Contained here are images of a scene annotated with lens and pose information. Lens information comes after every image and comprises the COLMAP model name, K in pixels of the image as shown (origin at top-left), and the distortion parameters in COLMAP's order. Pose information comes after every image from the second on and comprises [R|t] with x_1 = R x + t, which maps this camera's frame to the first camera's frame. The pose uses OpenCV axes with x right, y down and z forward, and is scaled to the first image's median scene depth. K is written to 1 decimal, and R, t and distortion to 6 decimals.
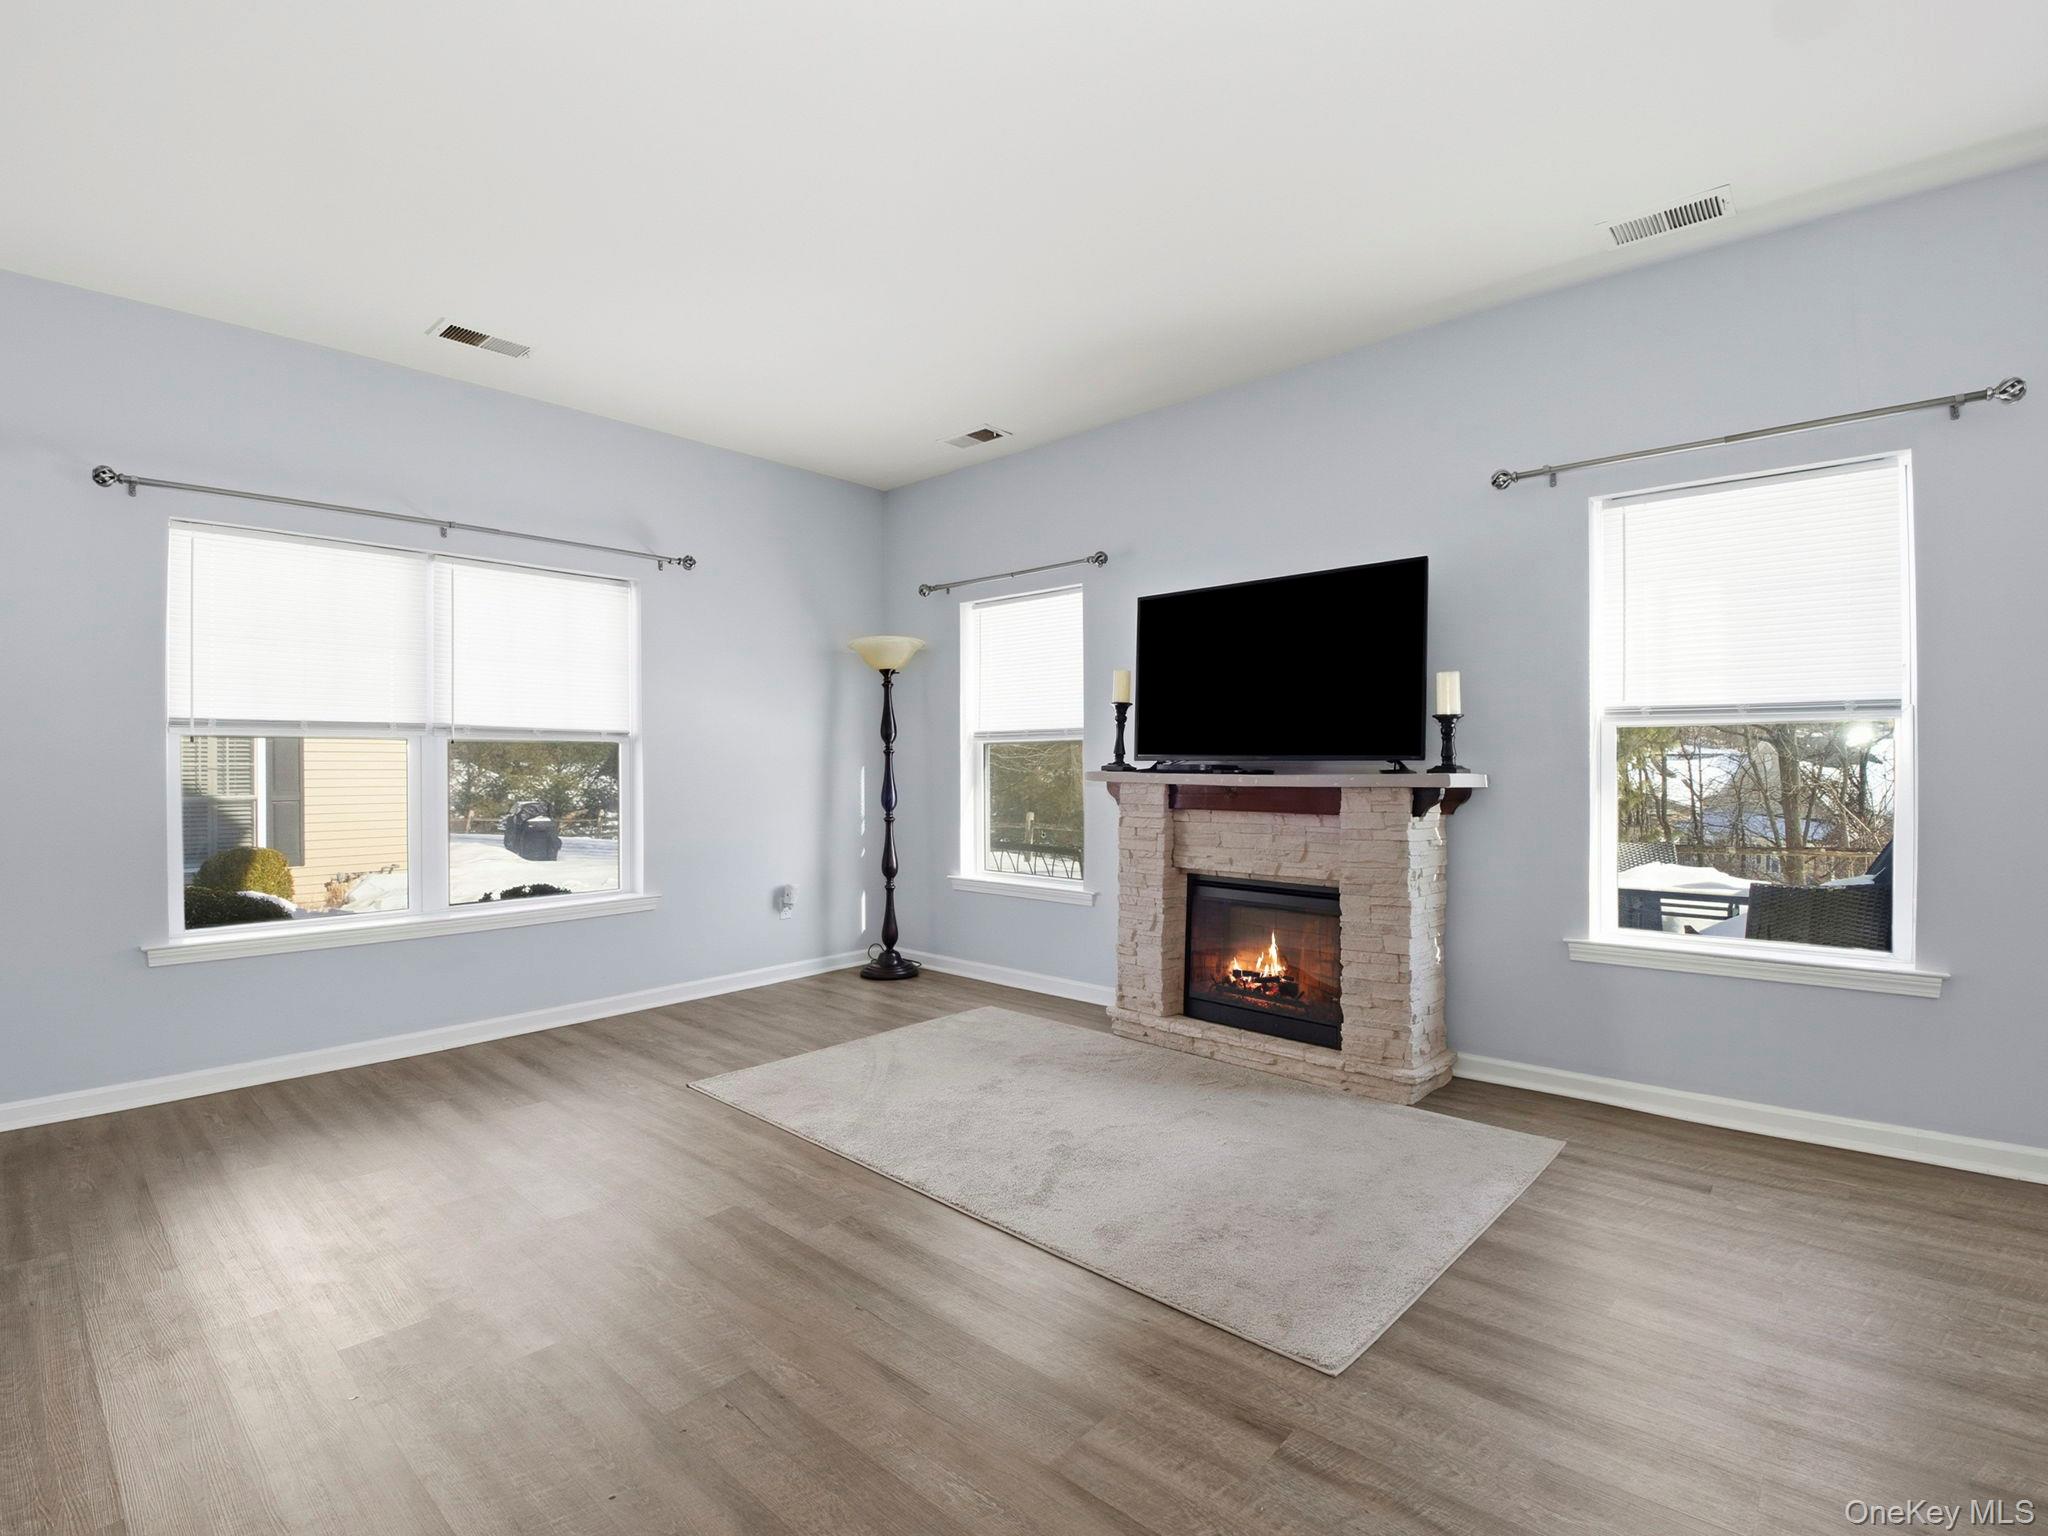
lens RADIAL K [[964.7, 0, 1024.0], [0, 964.7, 768.0], [0, 0, 1]] dist [-0.042968, -0.000922]
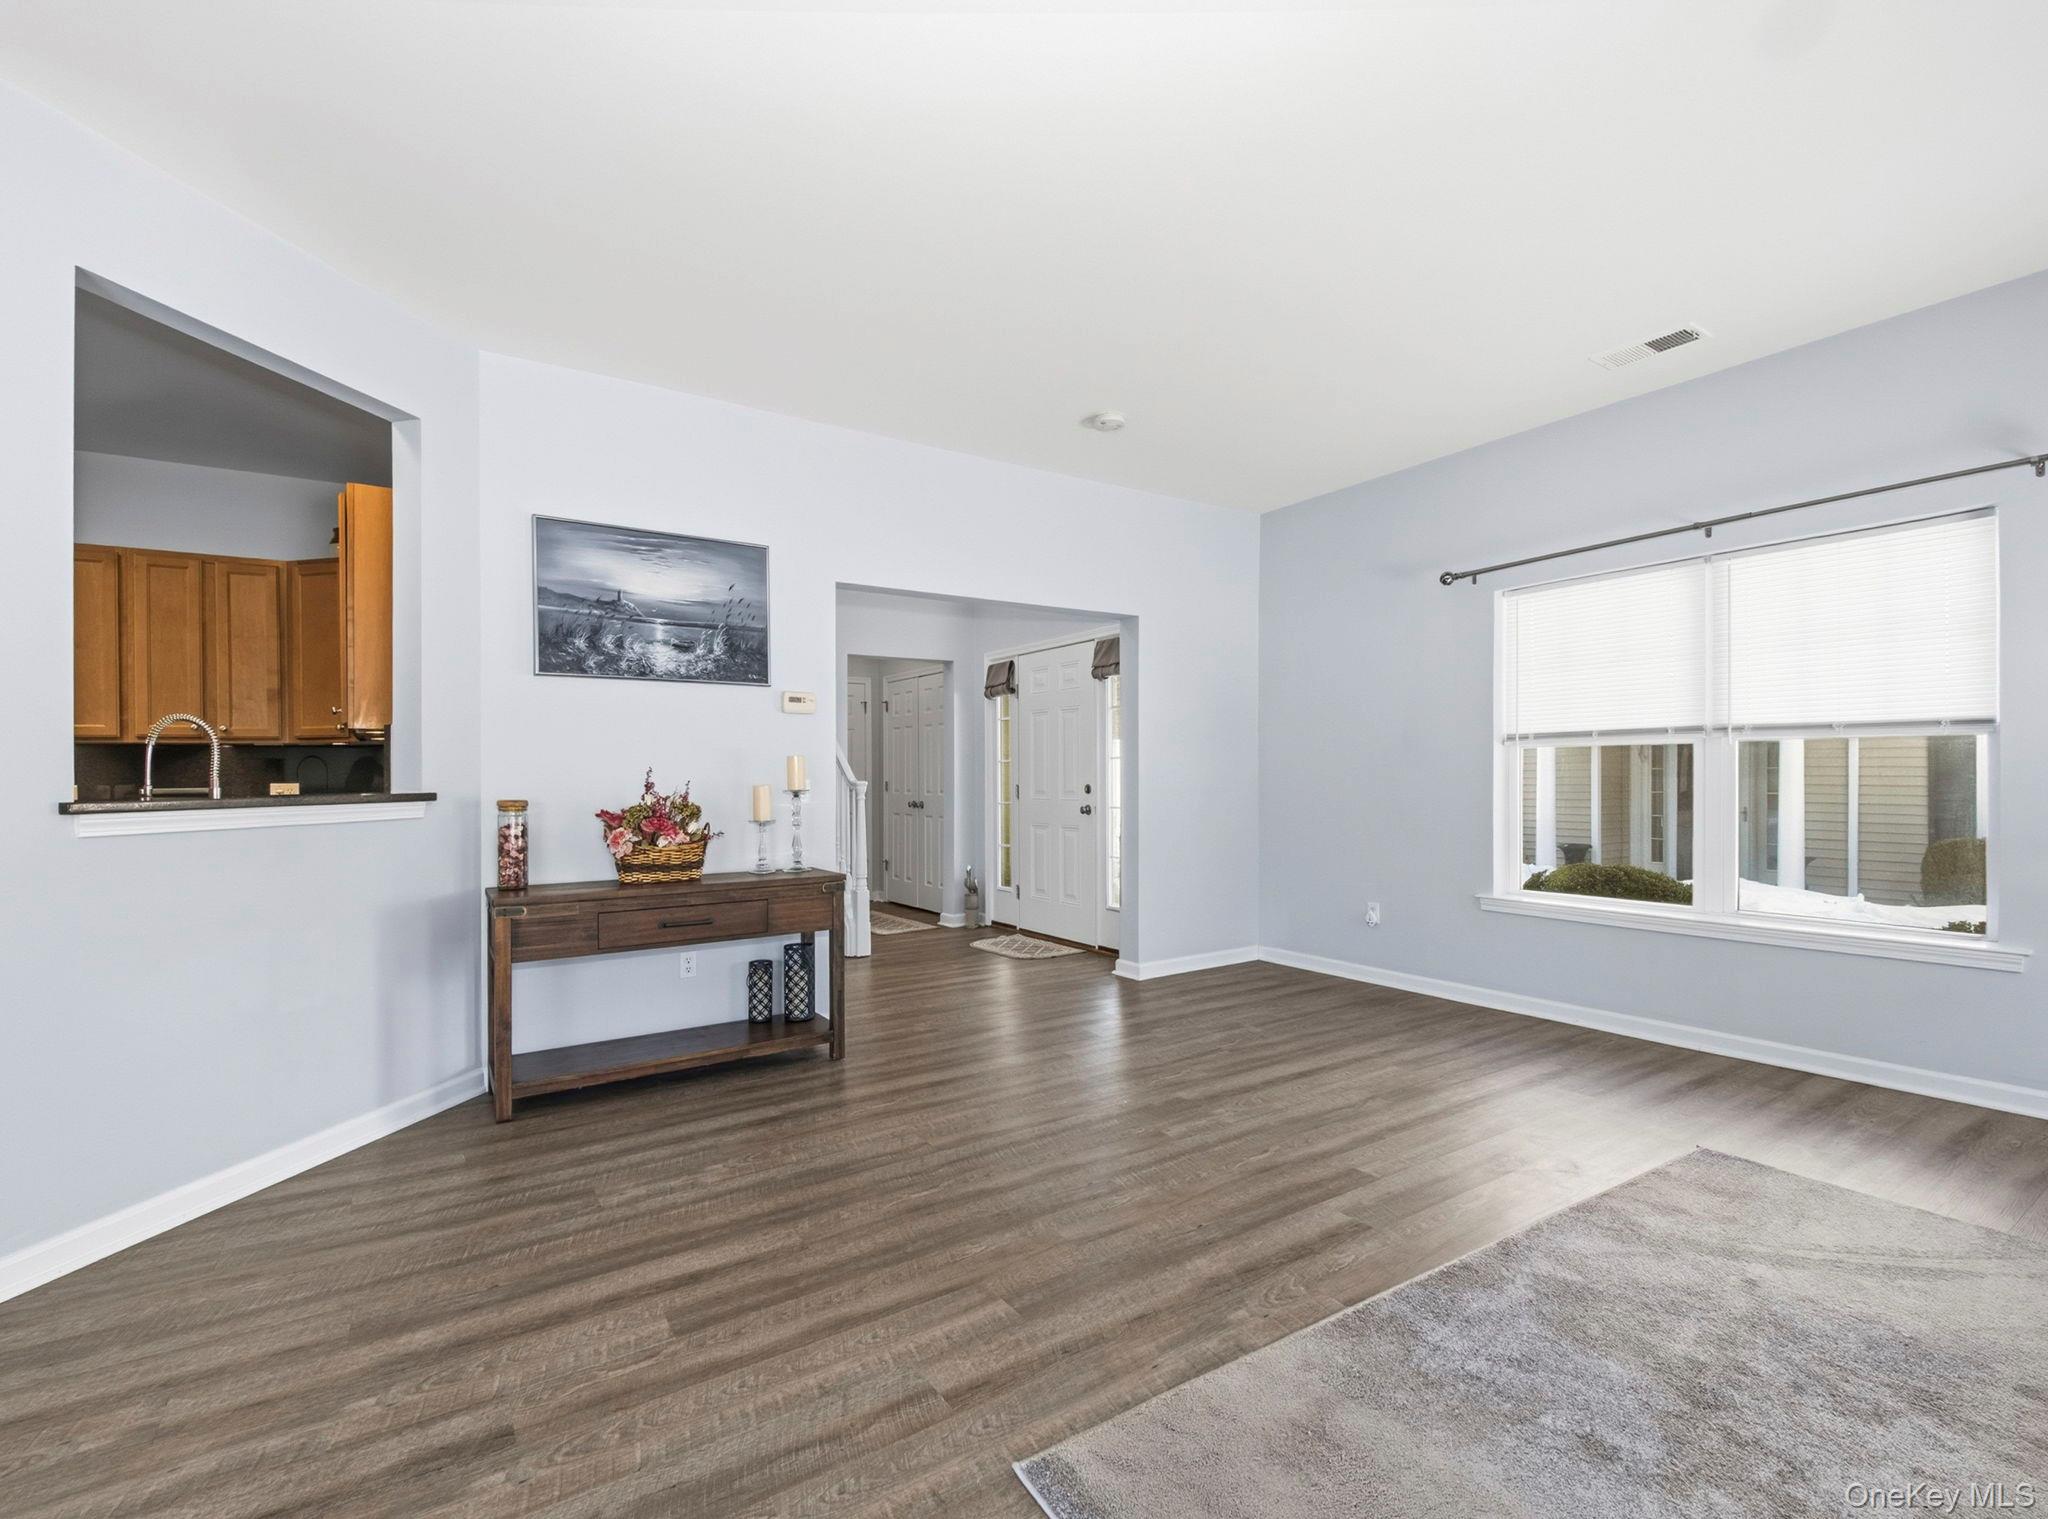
lens RADIAL K [[947.7, 0, 1024.0], [0, 947.7, 759.5], [0, 0, 1]] dist [0.001334, 0.000343]
pose [[-0.254225, -0.008213, -0.967110, 0.593723], [0.011041, 0.999874, -0.011393, -0.007761], [0.967082, -0.013574, -0.254103, 0.616588]]
